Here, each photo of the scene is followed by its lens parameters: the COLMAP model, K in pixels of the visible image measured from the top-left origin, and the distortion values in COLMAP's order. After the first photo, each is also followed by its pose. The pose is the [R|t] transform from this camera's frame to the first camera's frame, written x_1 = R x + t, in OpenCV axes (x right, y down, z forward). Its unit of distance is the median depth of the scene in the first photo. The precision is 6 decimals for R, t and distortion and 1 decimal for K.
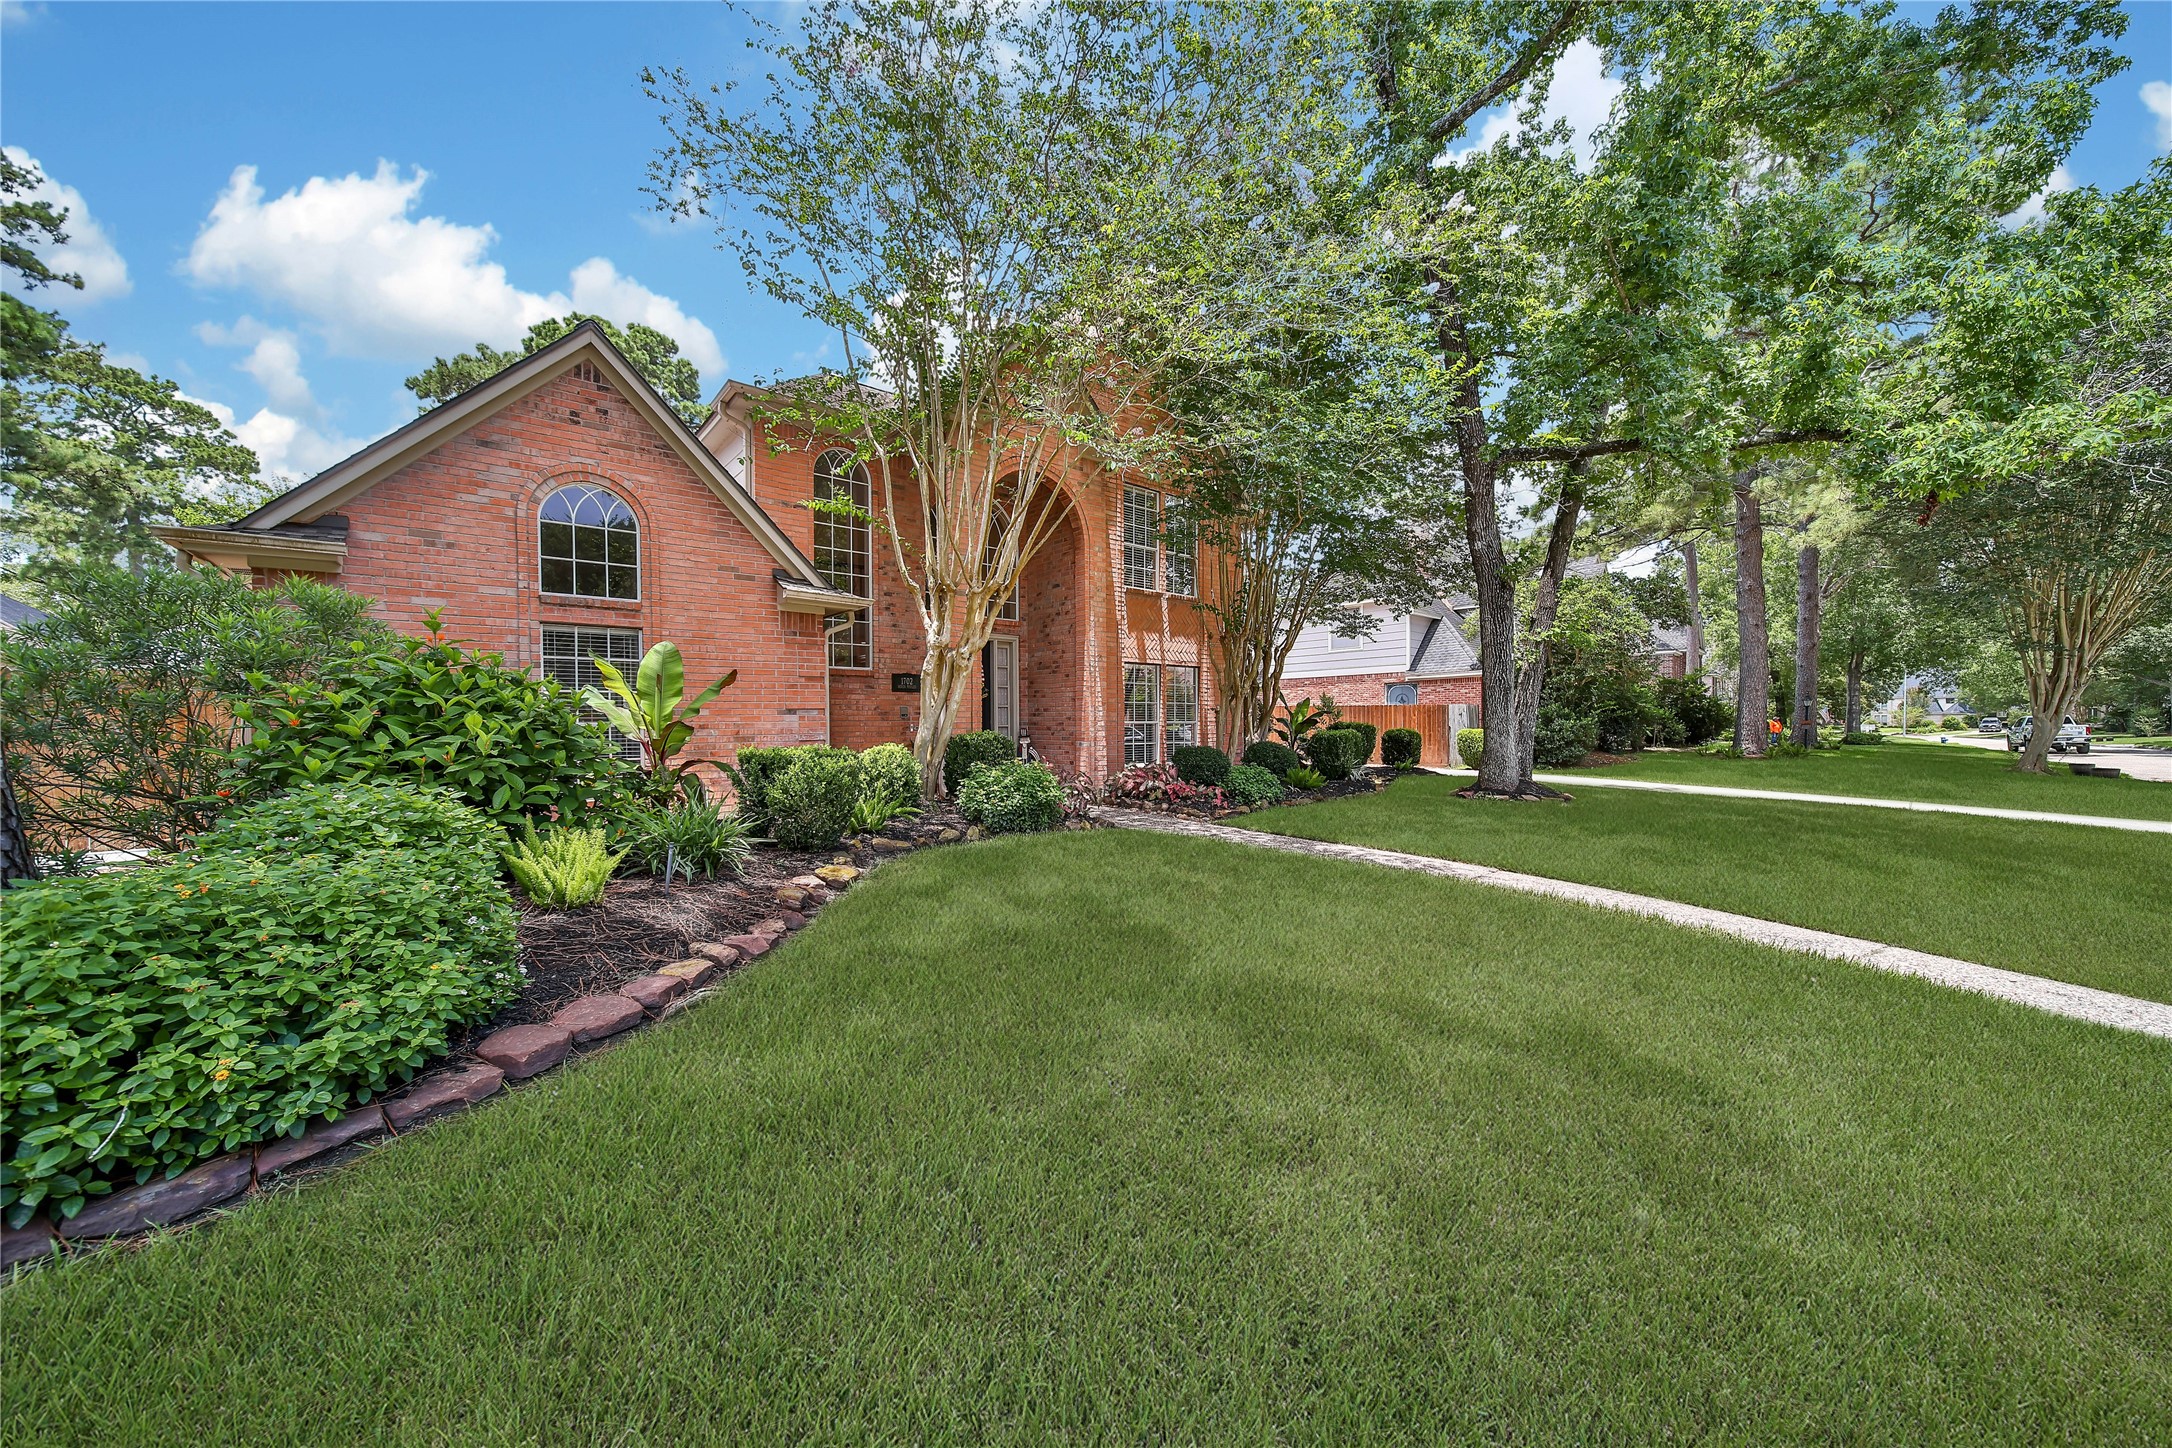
lens RADIAL K [[756.8, 0, 1086.0], [0, 756.8, 724.0], [0, 0, 1]] dist [-0.000779, -0.000068]
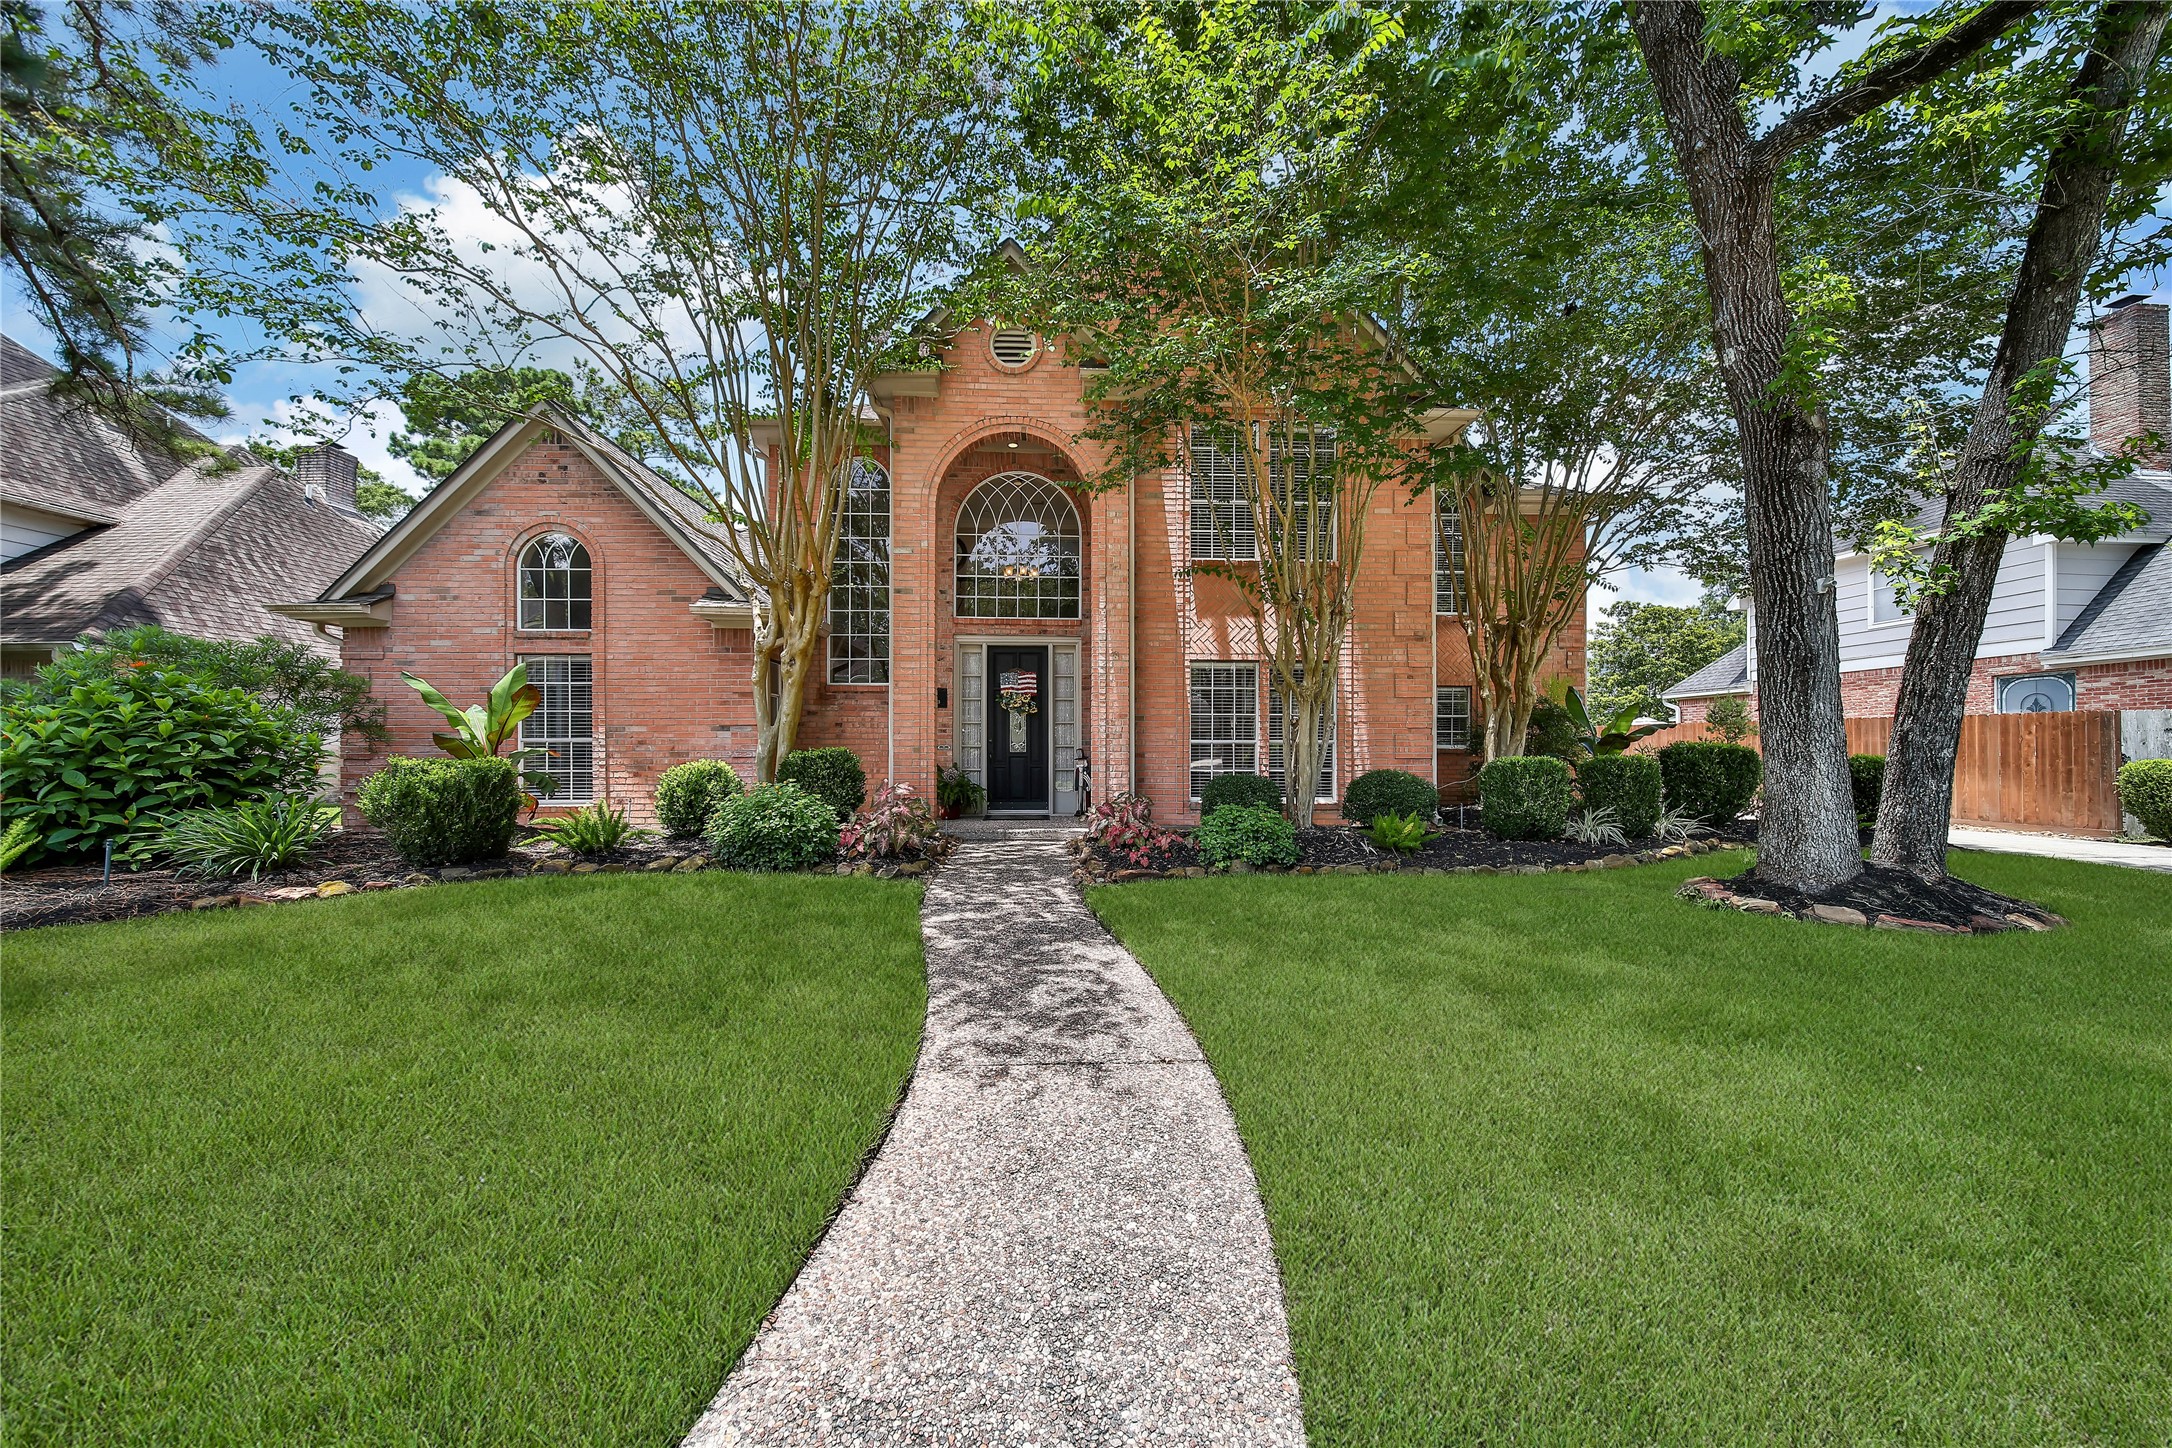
lens RADIAL K [[756.8, 0, 1086.0], [0, 756.8, 724.0], [0, 0, 1]] dist [-0.000779, -0.000068]
pose [[0.805735, -0.006693, -0.592238, 0.665448], [-0.003013, 0.999877, -0.015400, -0.008710], [0.592268, 0.014193, 0.805616, 0.540746]]
